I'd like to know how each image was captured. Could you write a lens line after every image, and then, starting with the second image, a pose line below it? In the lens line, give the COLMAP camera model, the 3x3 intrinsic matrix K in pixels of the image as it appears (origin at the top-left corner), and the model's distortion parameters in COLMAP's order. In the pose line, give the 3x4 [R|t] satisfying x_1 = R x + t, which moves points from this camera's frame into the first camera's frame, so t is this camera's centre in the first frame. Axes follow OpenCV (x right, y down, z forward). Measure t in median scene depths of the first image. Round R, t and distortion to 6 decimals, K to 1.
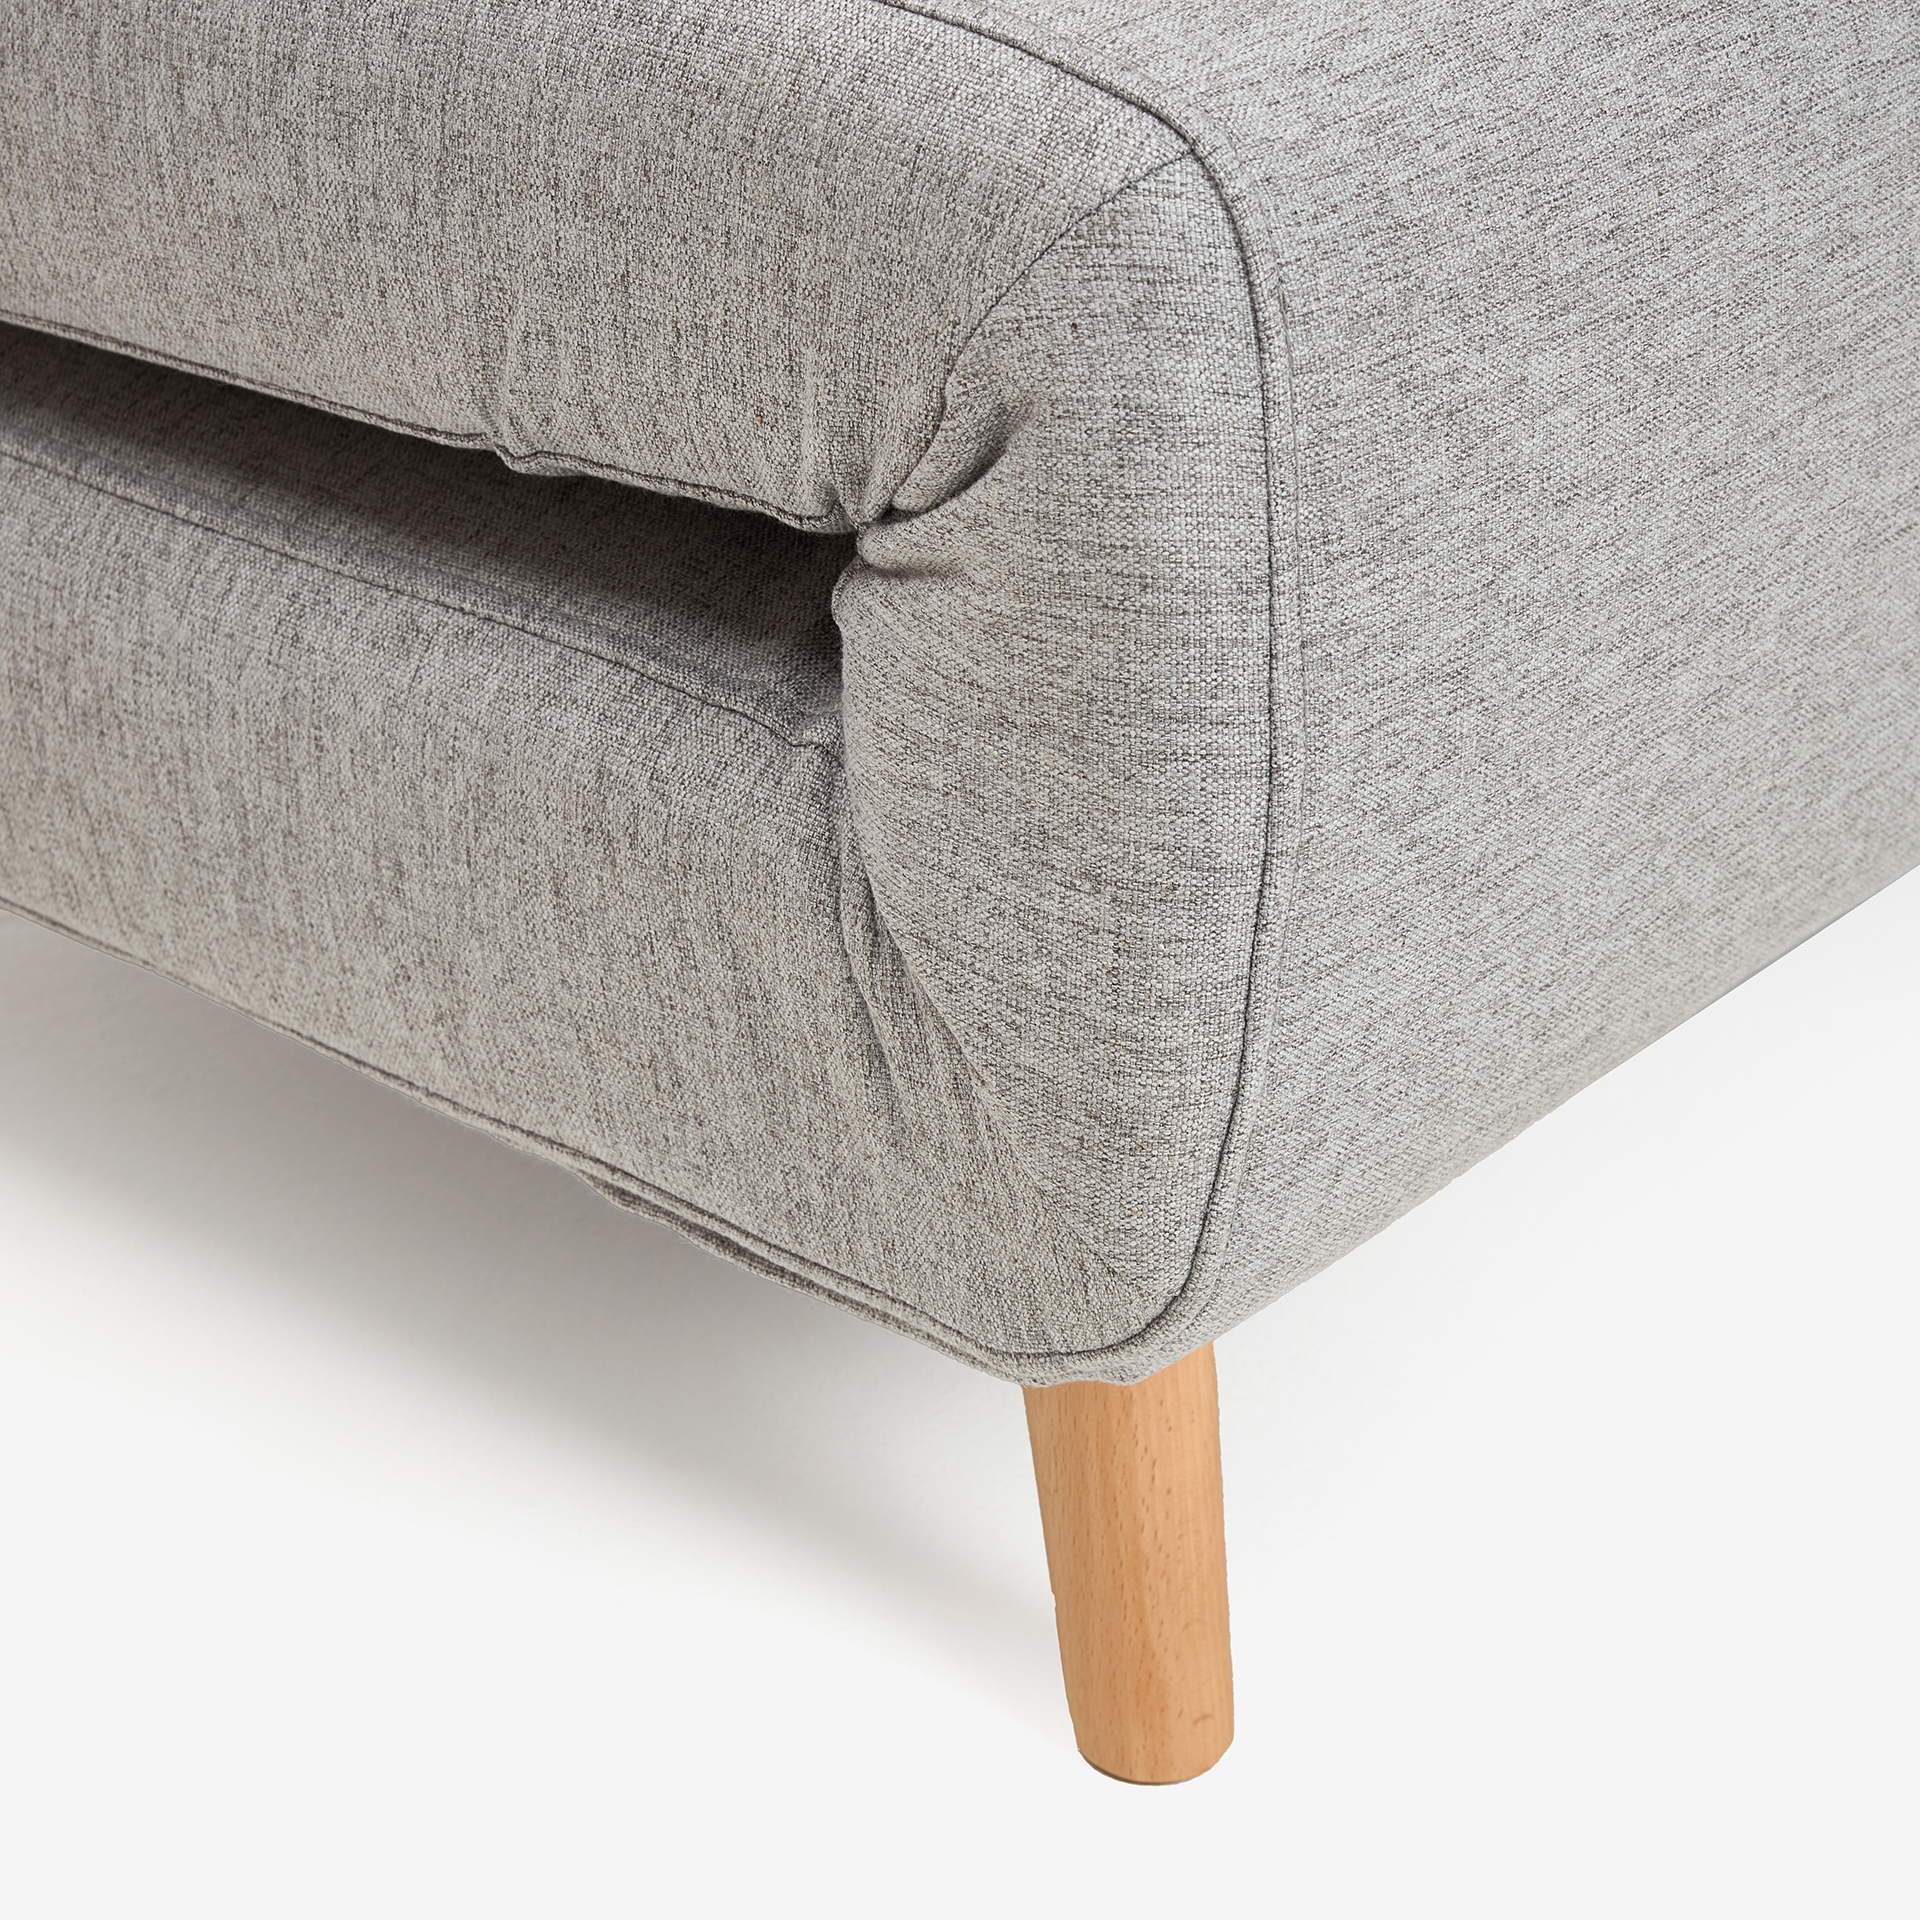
lens RADIAL K [[5557.3, 0, 960.0], [0, 5557.3, 960.0], [0, 0, 1]] dist [0.041158, -0.157694]
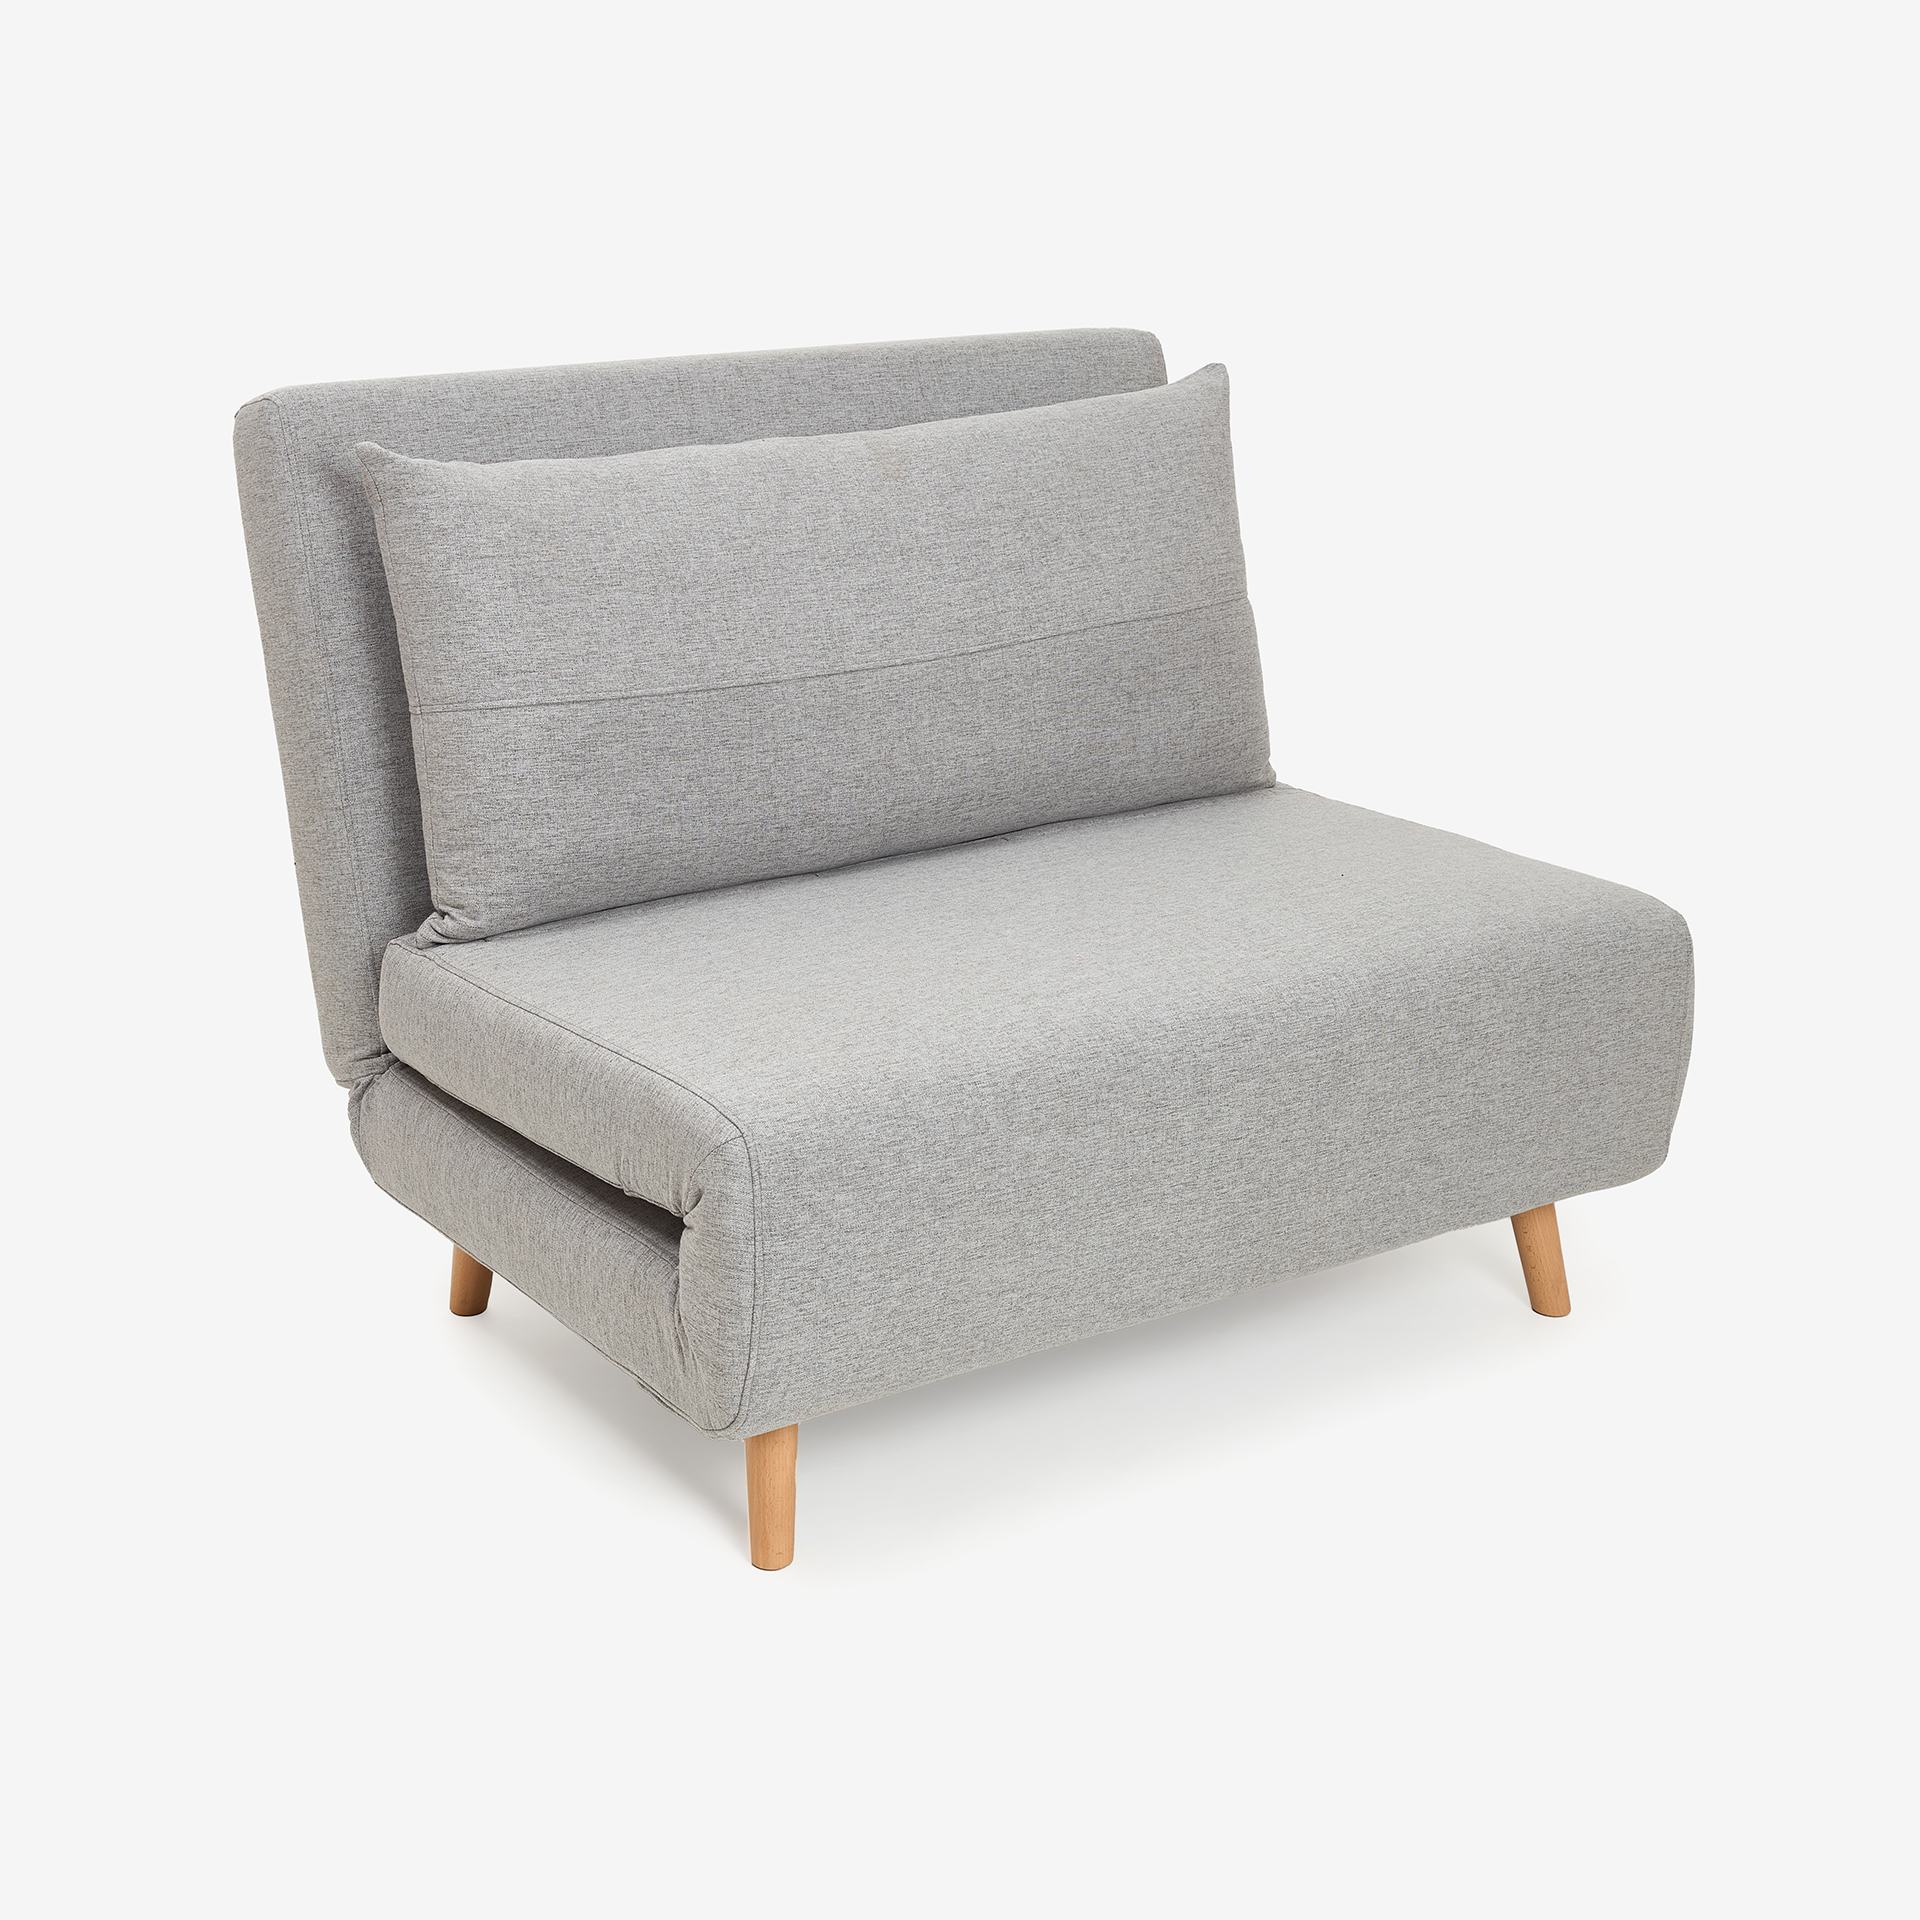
lens RADIAL K [[3815.6, 0, 960.0], [0, 3815.6, 960.0], [0, 0, 1]] dist [0.019035, 0.003505]
pose [[0.953891, 0.104893, -0.281227, 0.949779], [-0.152570, 0.976323, -0.153348, 0.139195], [0.258484, 0.189184, 0.947310, -1.661035]]
